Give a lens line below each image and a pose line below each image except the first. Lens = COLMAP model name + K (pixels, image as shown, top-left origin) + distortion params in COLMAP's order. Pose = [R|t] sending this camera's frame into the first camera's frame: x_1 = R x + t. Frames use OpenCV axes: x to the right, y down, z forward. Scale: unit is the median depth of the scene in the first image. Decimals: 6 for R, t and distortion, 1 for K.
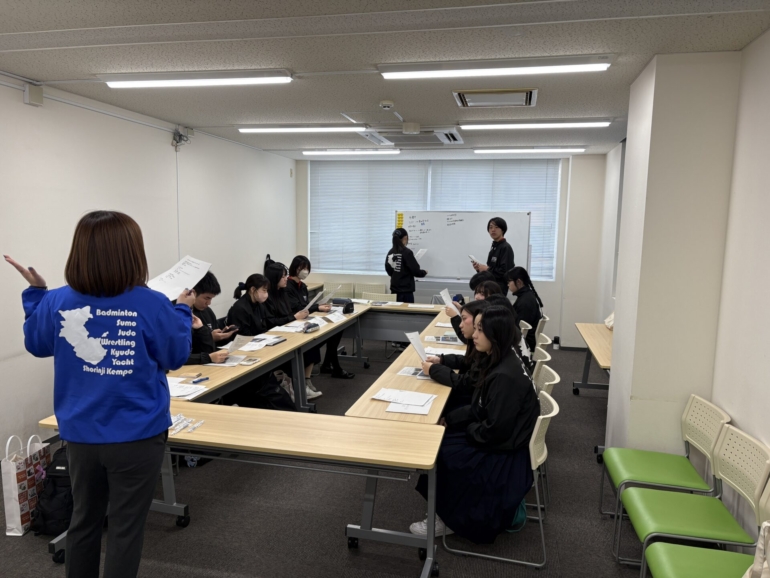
lens RADIAL K [[579.7, 0, 385.0], [0, 579.7, 289.0], [0, 0, 1]] dist [0.002381, -0.004189]
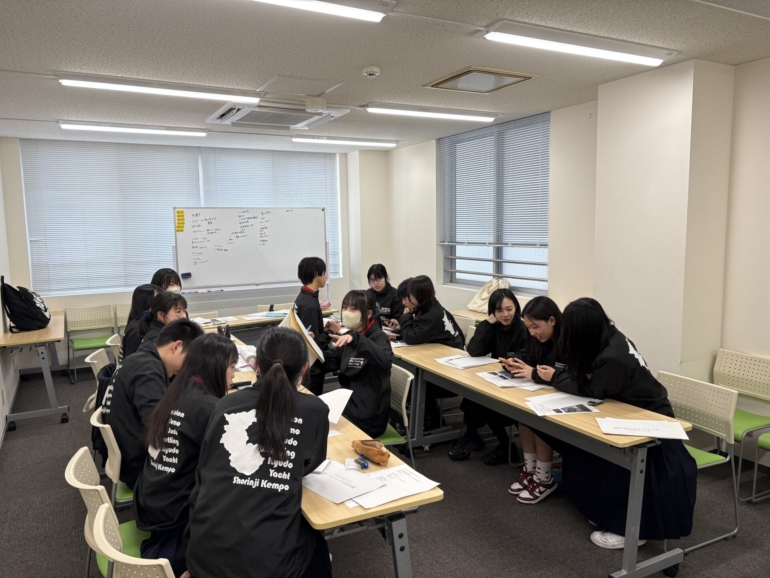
lens RADIAL K [[579.7, 0, 385.0], [0, 579.7, 289.0], [0, 0, 1]] dist [0.002381, -0.004189]
pose [[0.753312, -0.103274, 0.649504, -0.321104], [0.103137, 0.993925, 0.038417, -0.026031], [-0.649526, 0.038048, 0.759387, 0.224536]]
